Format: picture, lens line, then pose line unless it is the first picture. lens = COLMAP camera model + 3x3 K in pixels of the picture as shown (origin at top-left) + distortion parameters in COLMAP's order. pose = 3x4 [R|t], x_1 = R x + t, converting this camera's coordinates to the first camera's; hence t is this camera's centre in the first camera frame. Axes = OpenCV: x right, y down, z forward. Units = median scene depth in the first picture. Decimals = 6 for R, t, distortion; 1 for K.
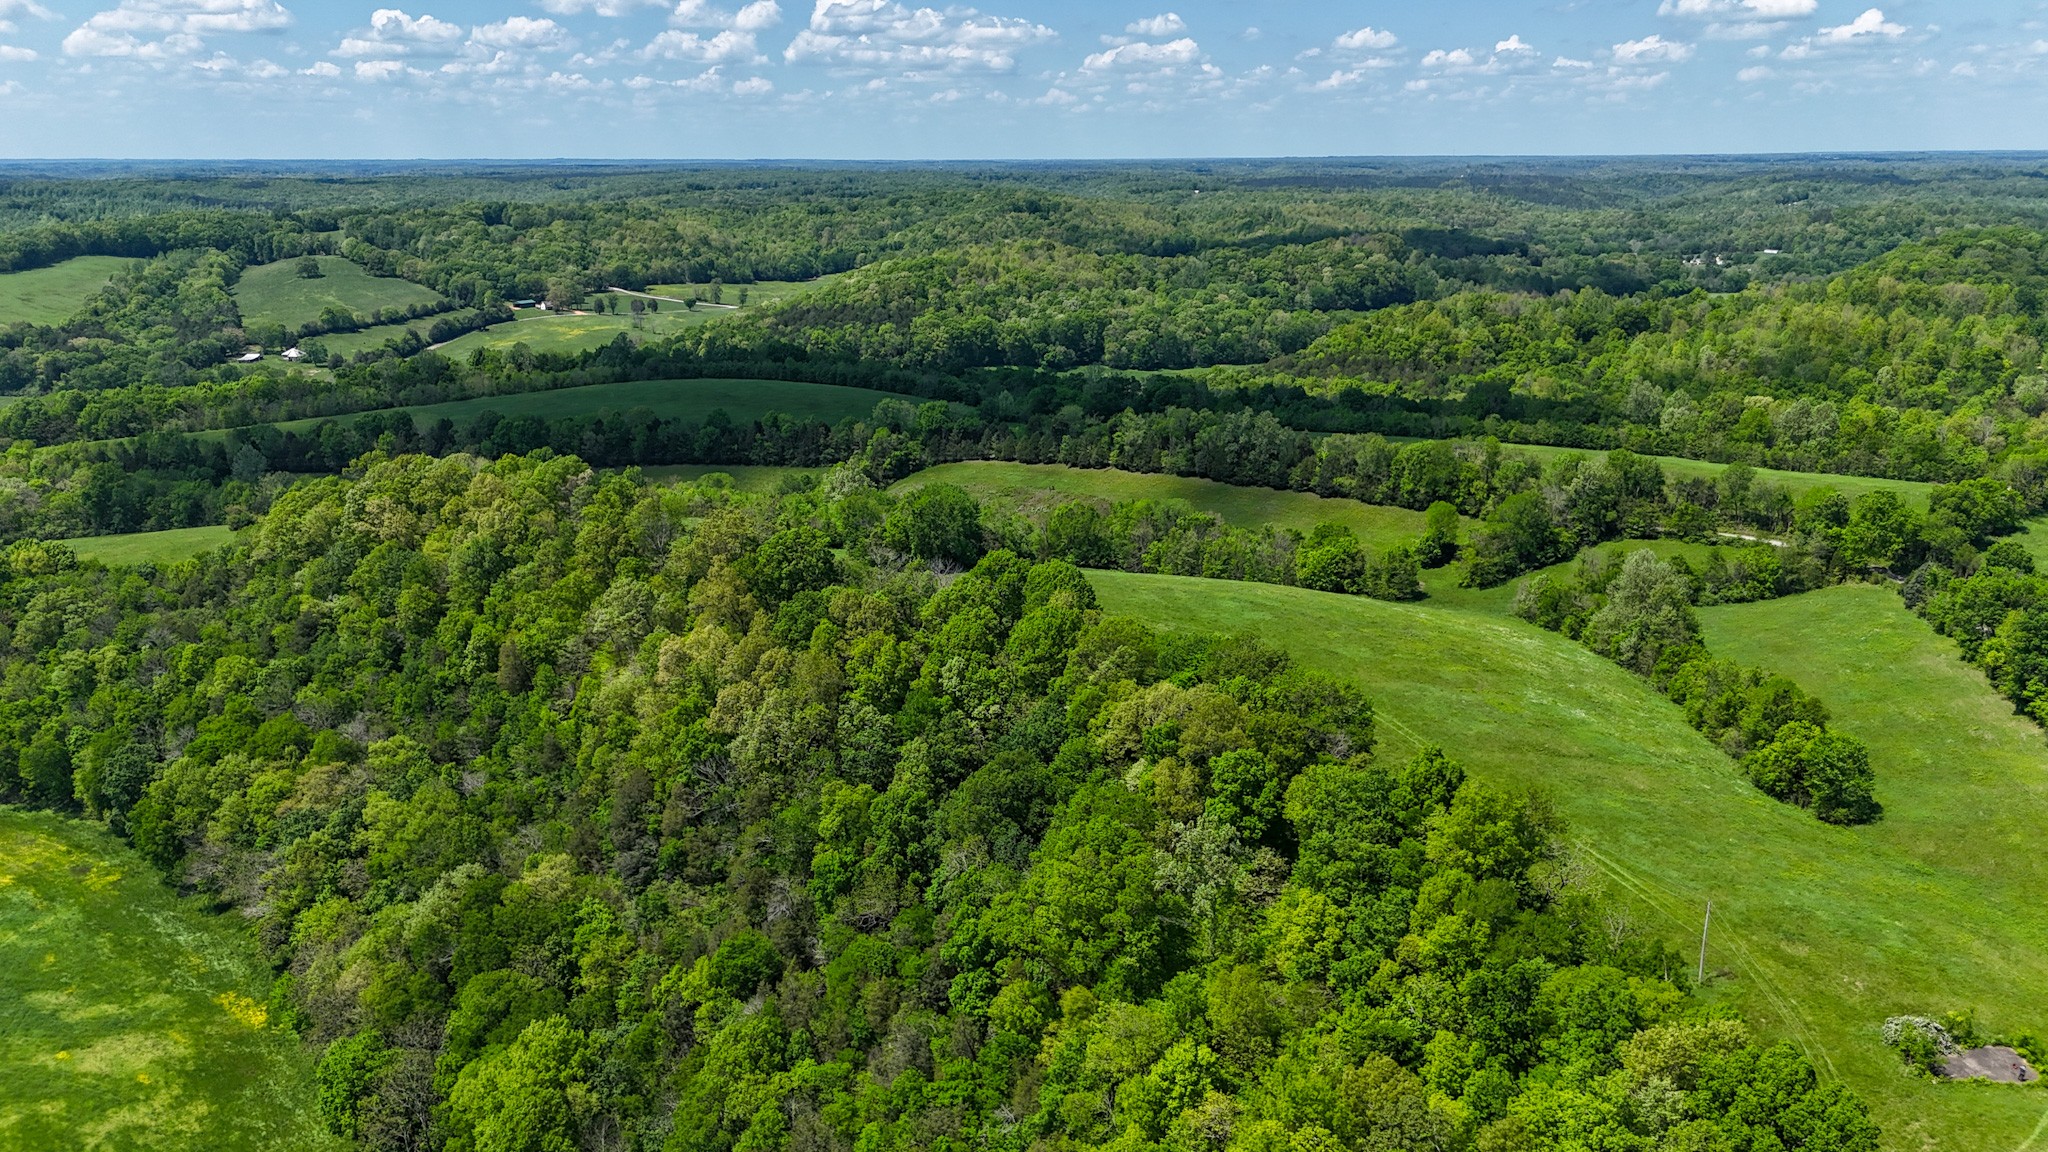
lens RADIAL K [[1491.1, 0, 1023.0], [0, 1491.1, 604.3], [0, 0, 1]] dist [0.079692, -0.079417]
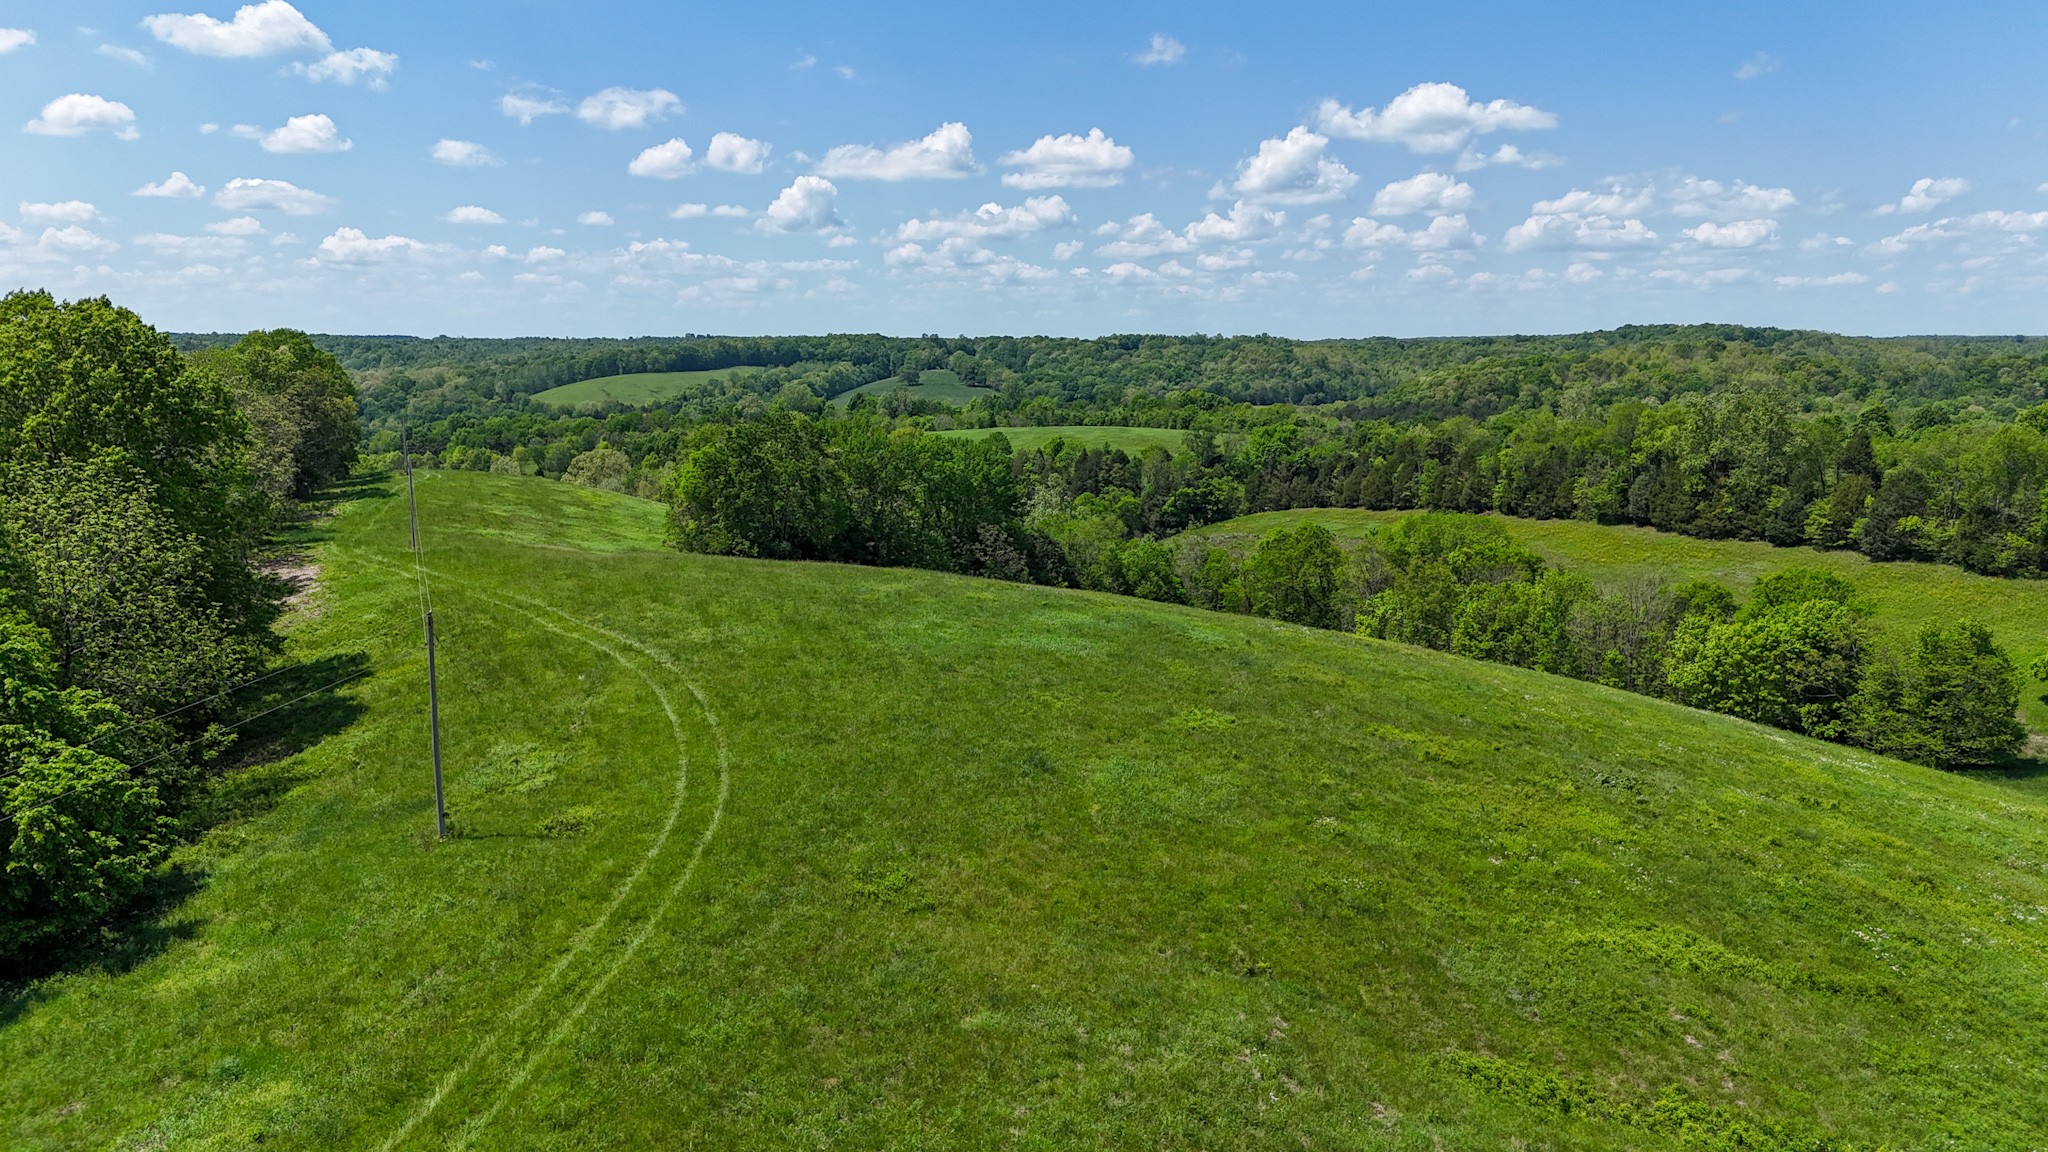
lens RADIAL K [[1491.1, 0, 1025.0], [0, 1491.1, 583.4], [0, 0, 1]] dist [0.079692, -0.079417]
pose [[0.886217, 0.071741, -0.457681, 0.178526], [-0.131705, 0.986188, -0.100439, 0.015931], [0.444154, 0.149289, 0.883425, 0.465415]]
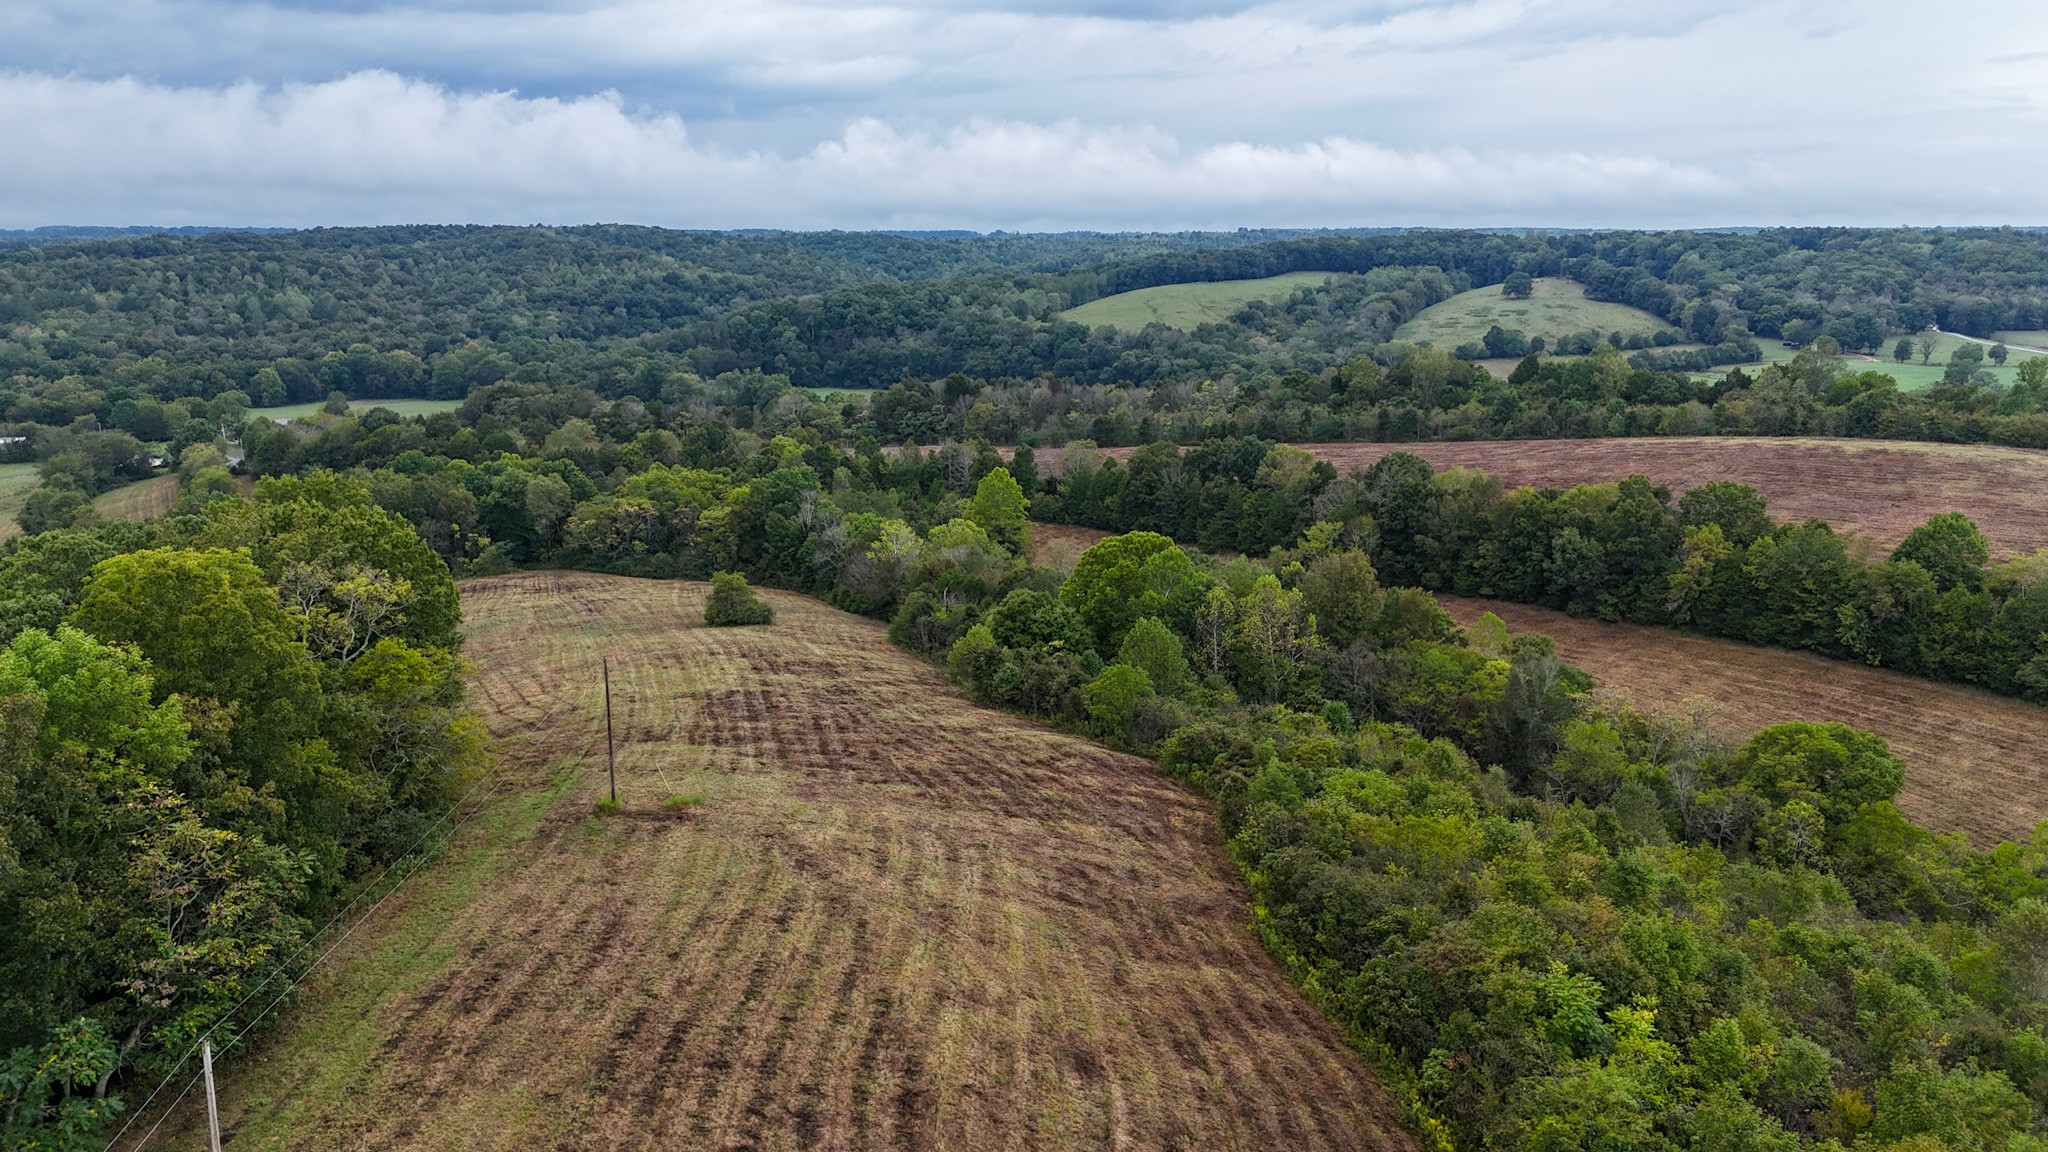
lens RADIAL K [[1491.1, 0, 1018.3], [0, 1491.1, 585.4], [0, 0, 1]] dist [0.079692, -0.079417]
pose [[0.668985, 0.169898, -0.723598, -0.115903], [-0.212576, 0.976595, 0.032769, -0.098941], [0.712229, 0.131898, 0.689444, 0.756161]]
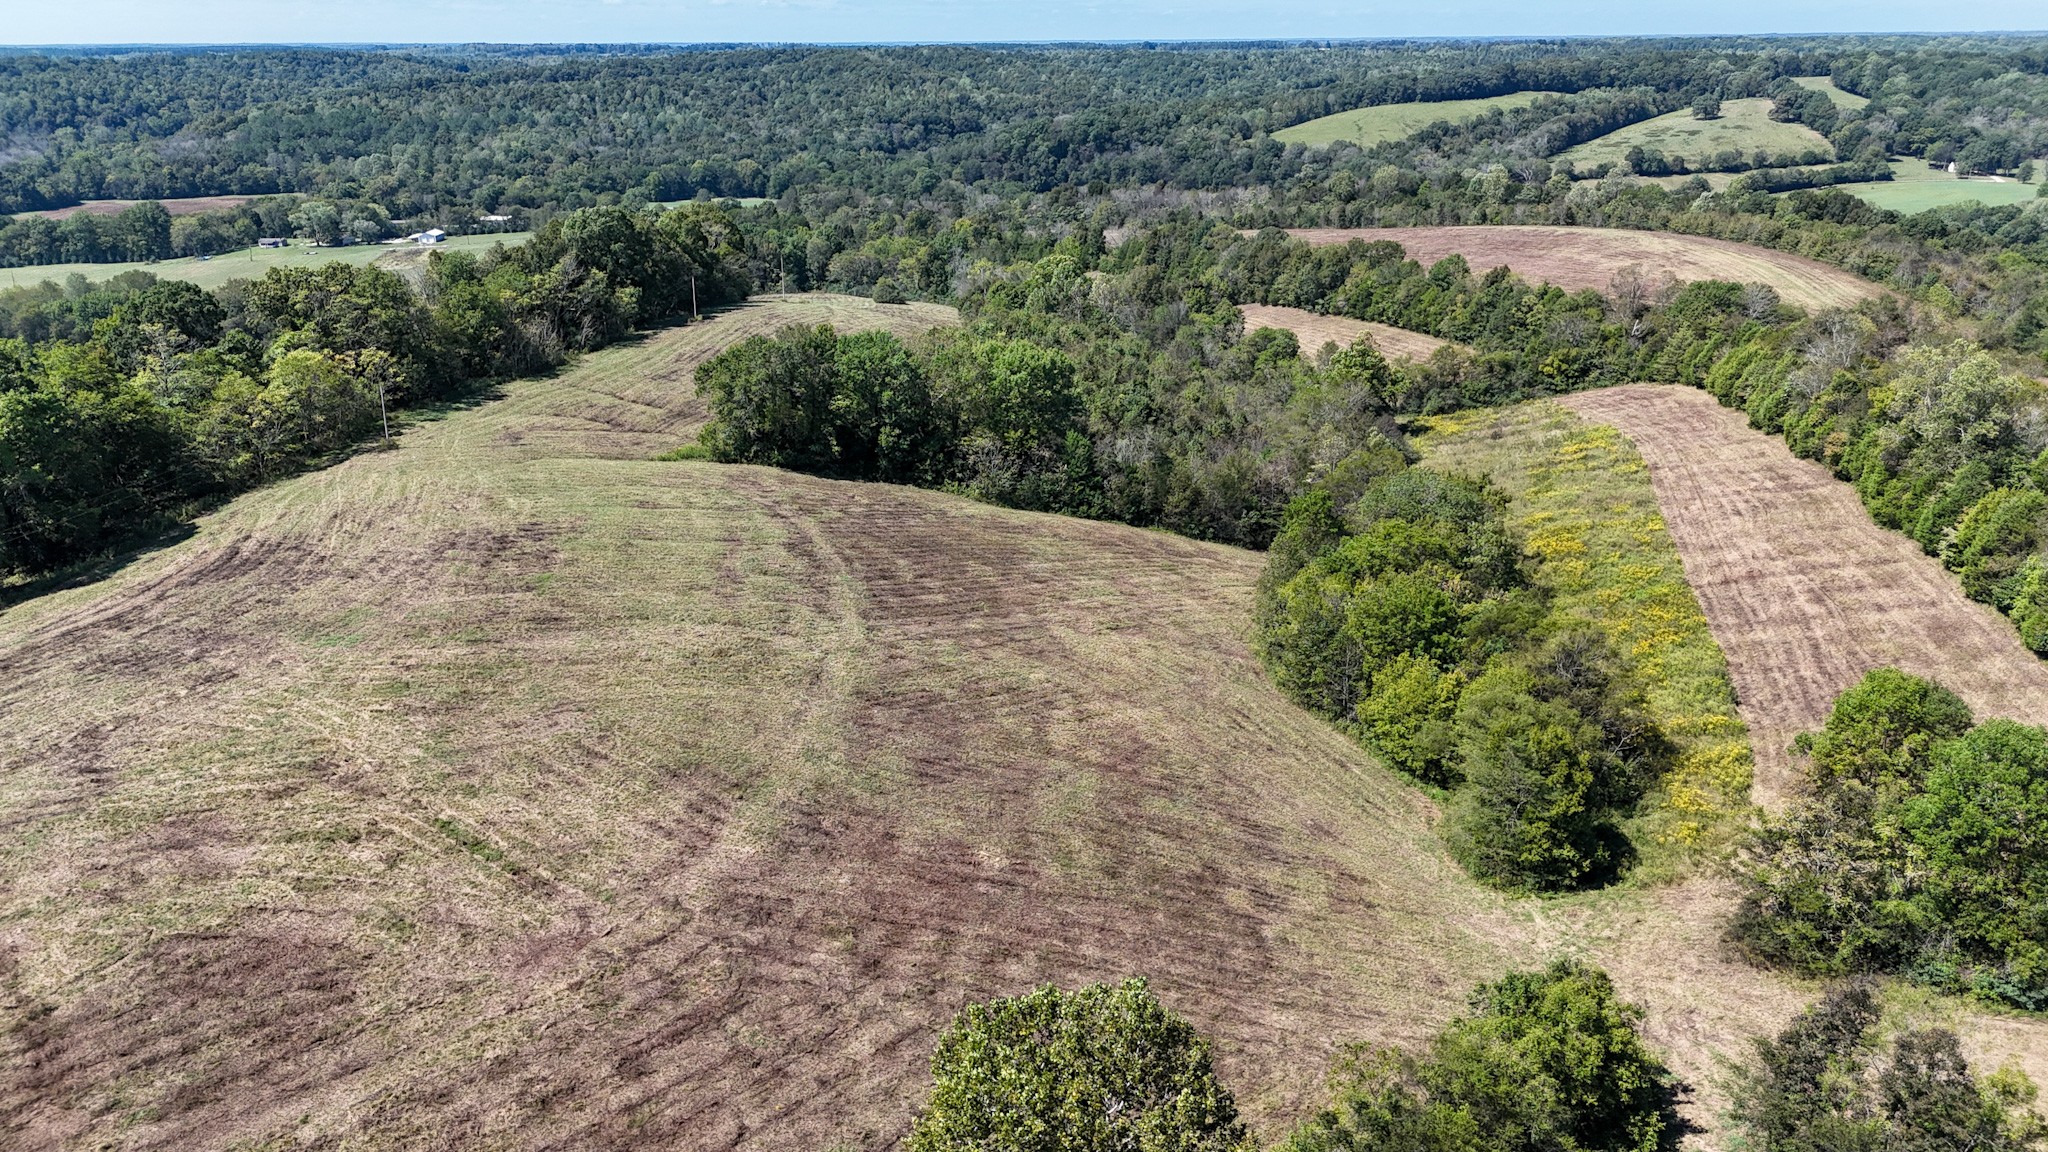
lens RADIAL K [[1491.1, 0, 1026.1], [0, 1491.1, 587.9], [0, 0, 1]] dist [0.079692, -0.079417]
pose [[0.496170, 0.296255, -0.816118, 0.381177], [-0.244148, 0.949662, 0.196299, -0.088598], [0.833191, 0.101856, 0.543524, 0.585771]]
